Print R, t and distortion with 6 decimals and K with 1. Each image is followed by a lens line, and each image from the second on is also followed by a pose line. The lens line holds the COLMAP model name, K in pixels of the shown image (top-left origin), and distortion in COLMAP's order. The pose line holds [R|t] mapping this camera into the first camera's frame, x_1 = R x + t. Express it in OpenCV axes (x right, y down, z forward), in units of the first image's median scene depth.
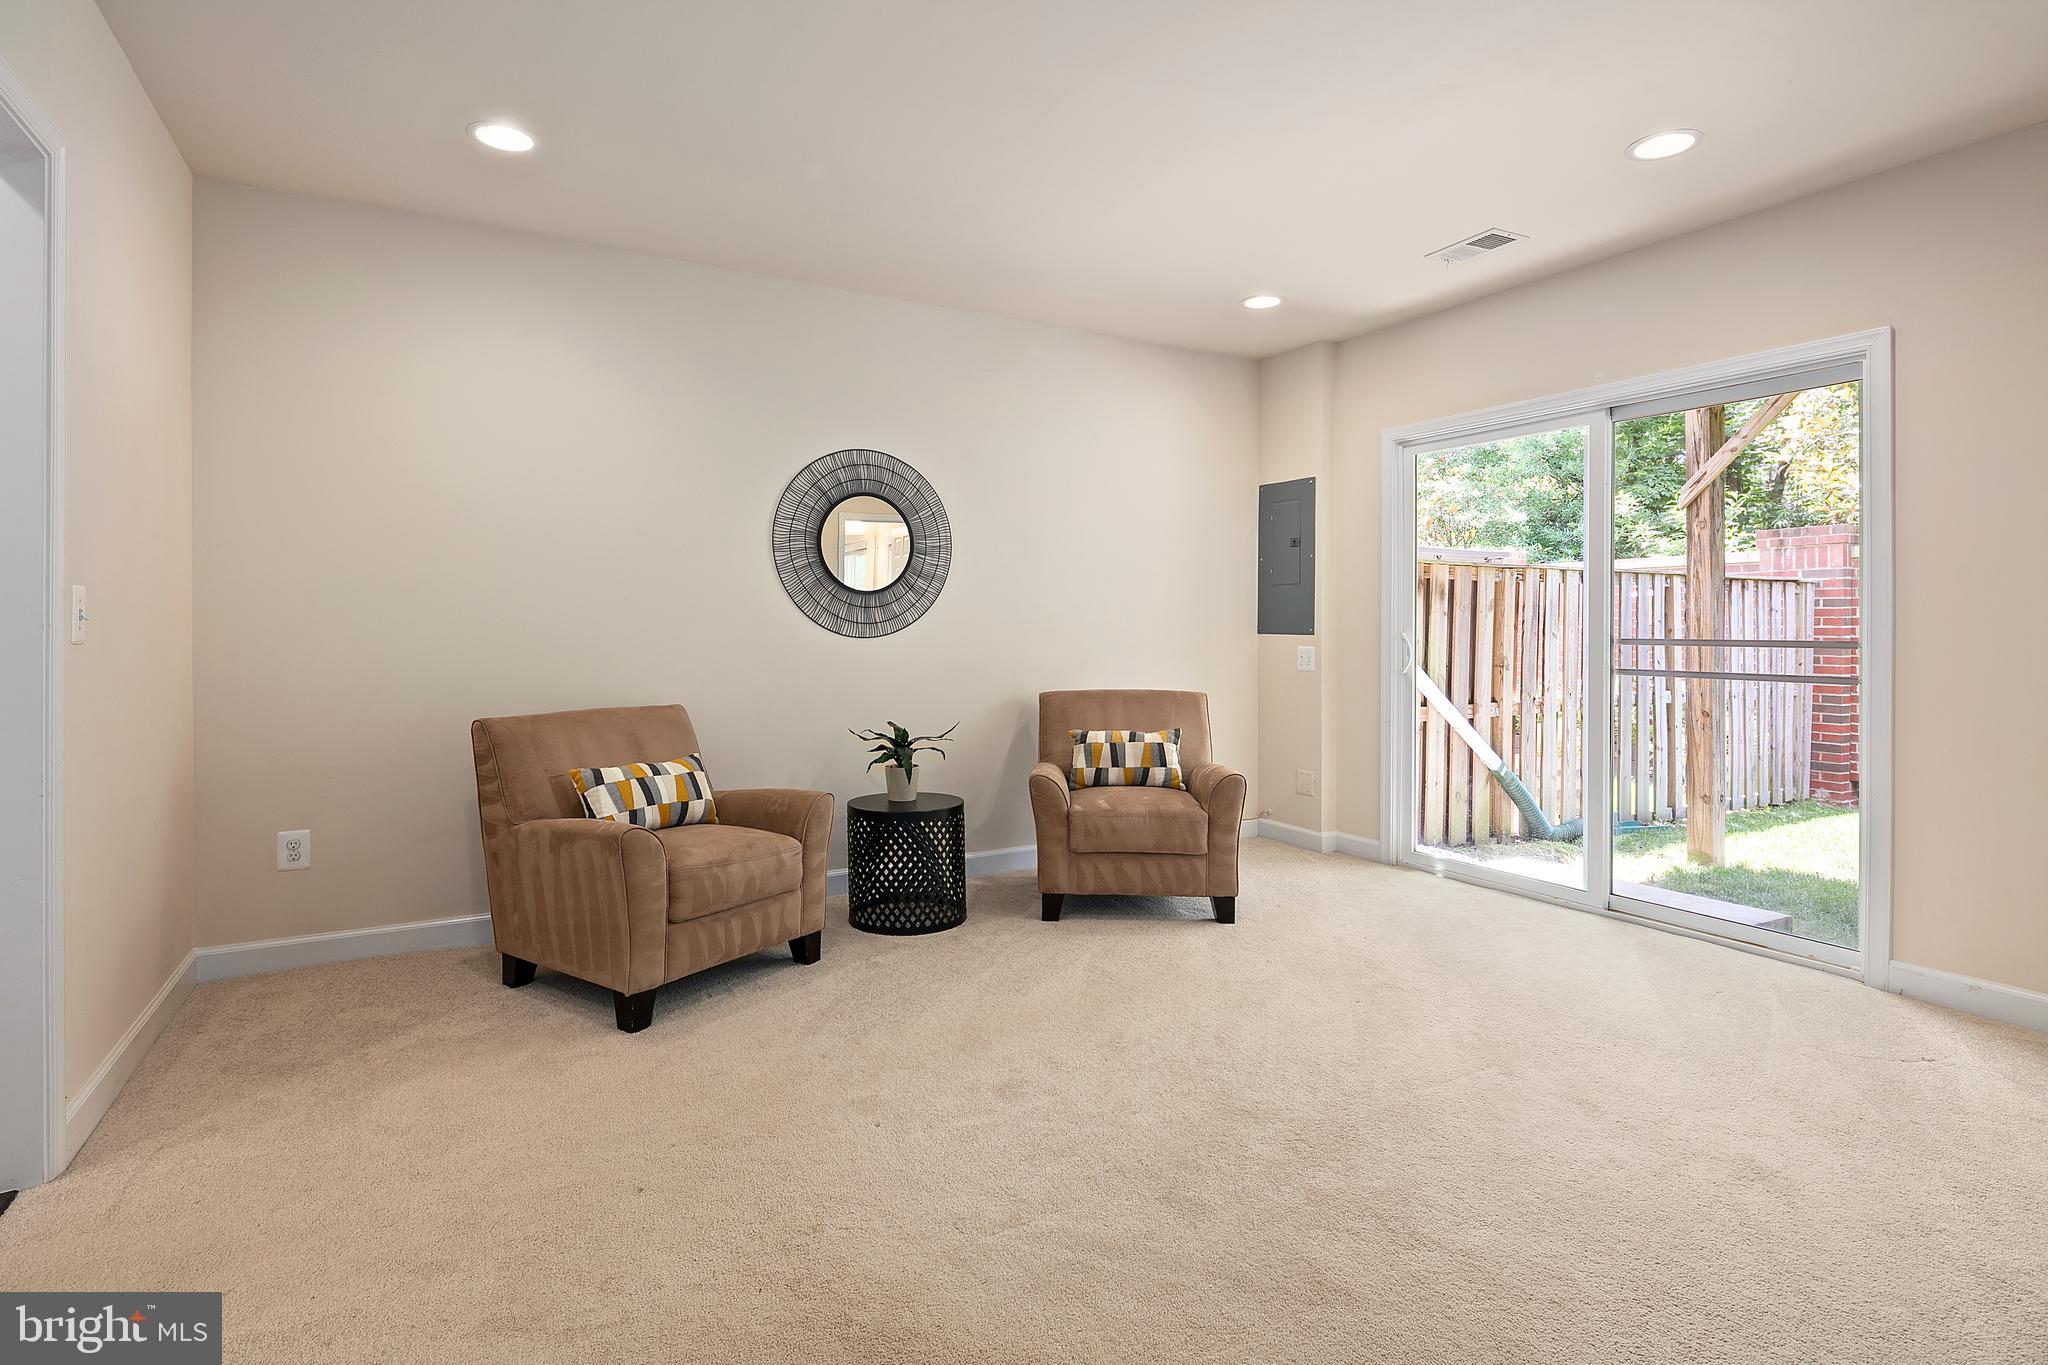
lens RADIAL K [[1019.8, 0, 1028.3], [0, 1019.8, 620.1], [0, 0, 1]] dist [0.001165, -0.001310]
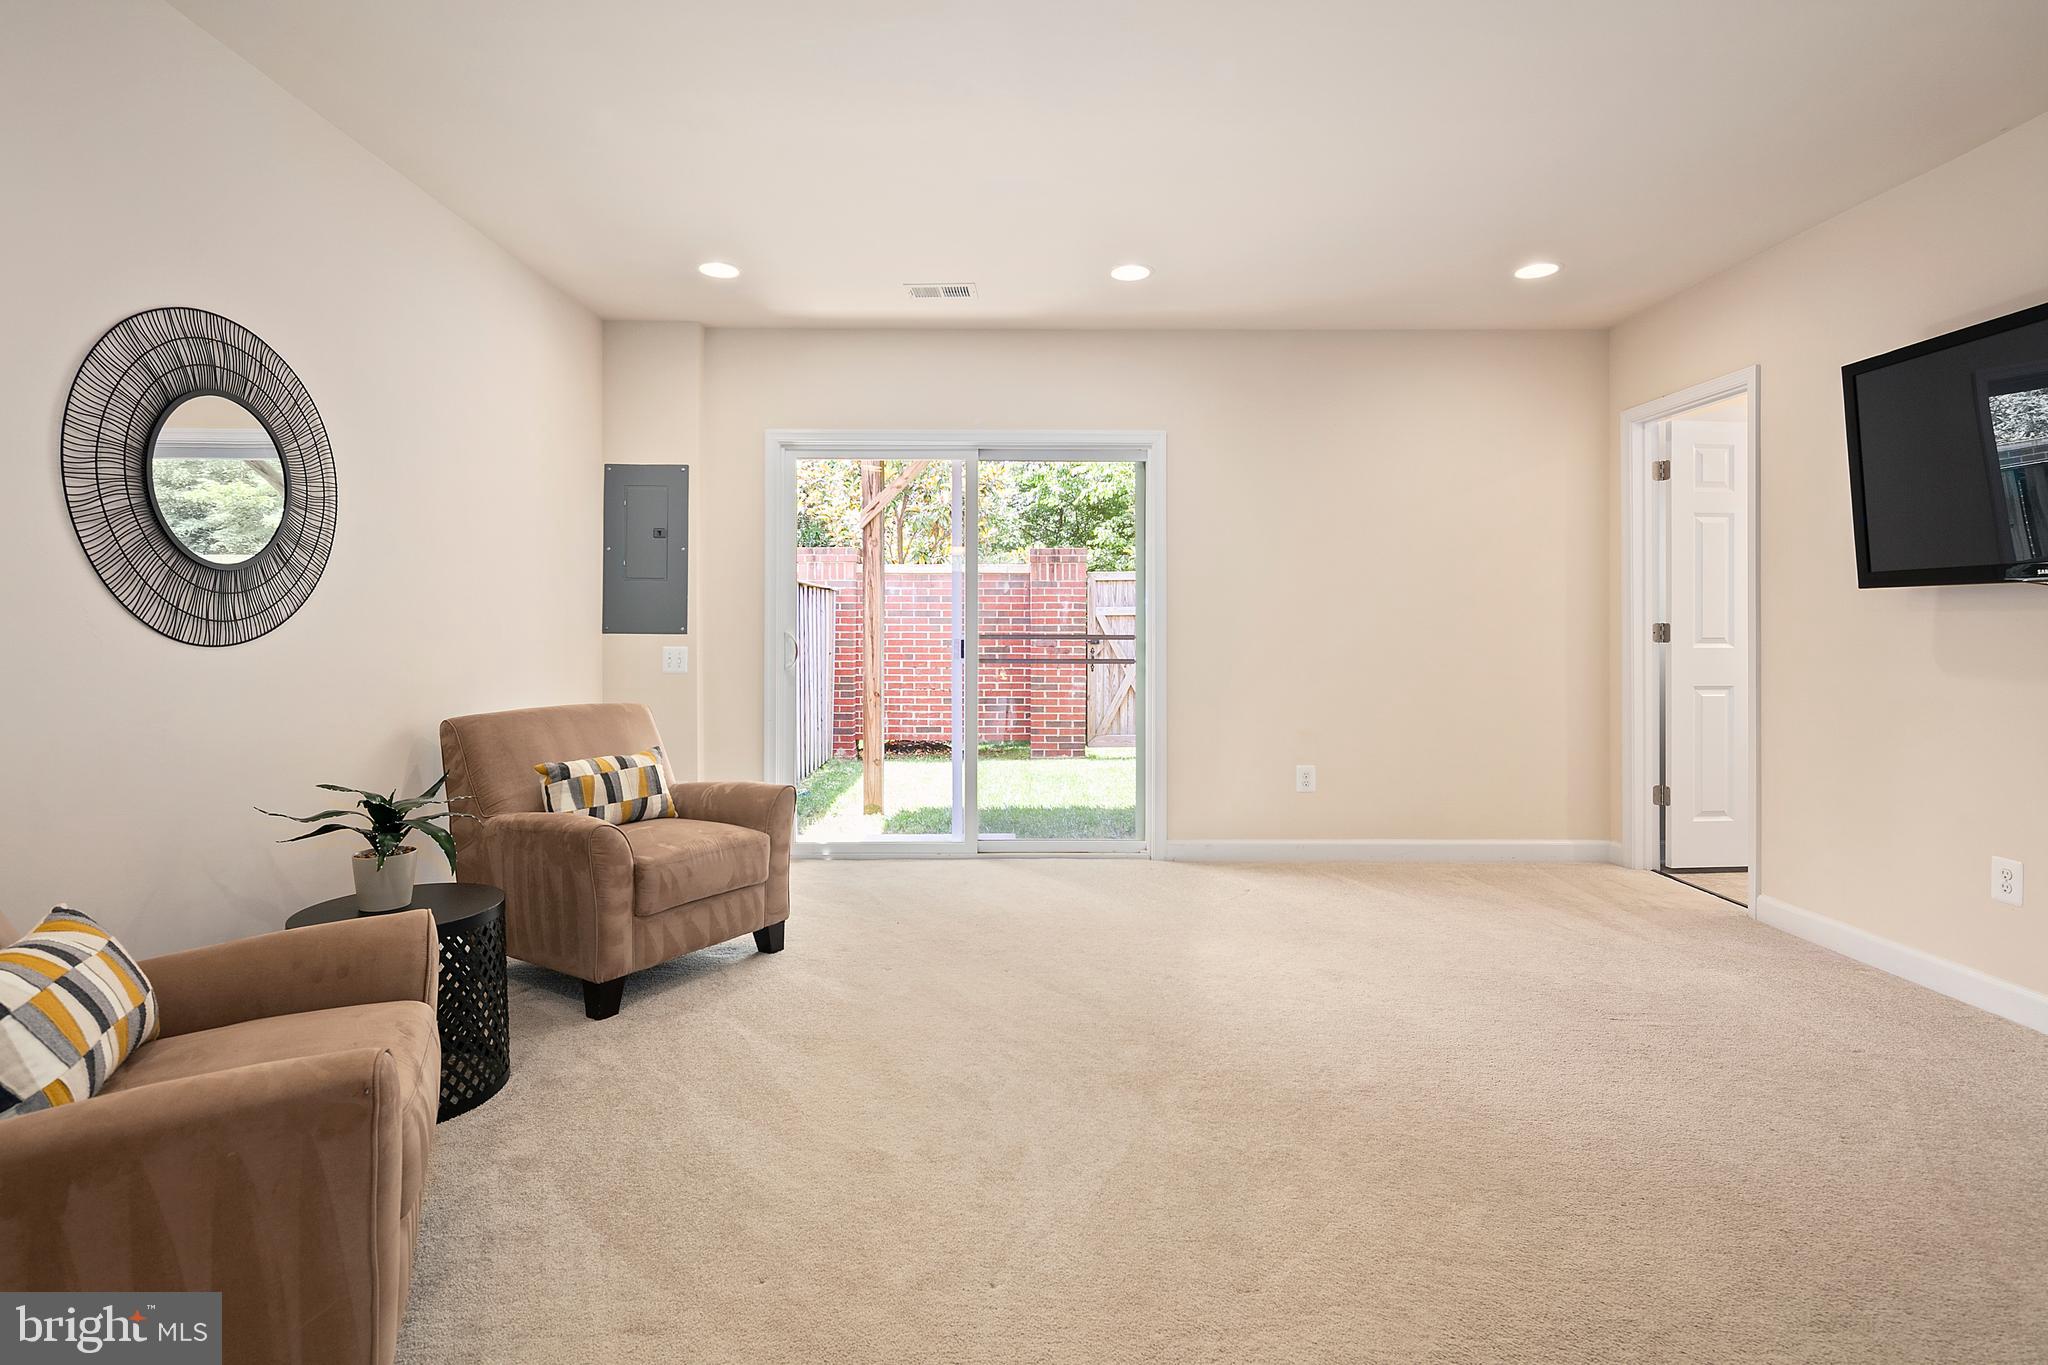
lens RADIAL K [[991.8, 0, 1024.0], [0, 991.8, 617.3], [0, 0, 1]] dist [-0.001817, -0.000450]
pose [[0.483005, 0.005737, 0.875599, -0.426367], [-0.005661, 0.999978, -0.003429, 0.000439], [-0.875599, -0.003300, 0.483027, 0.341085]]
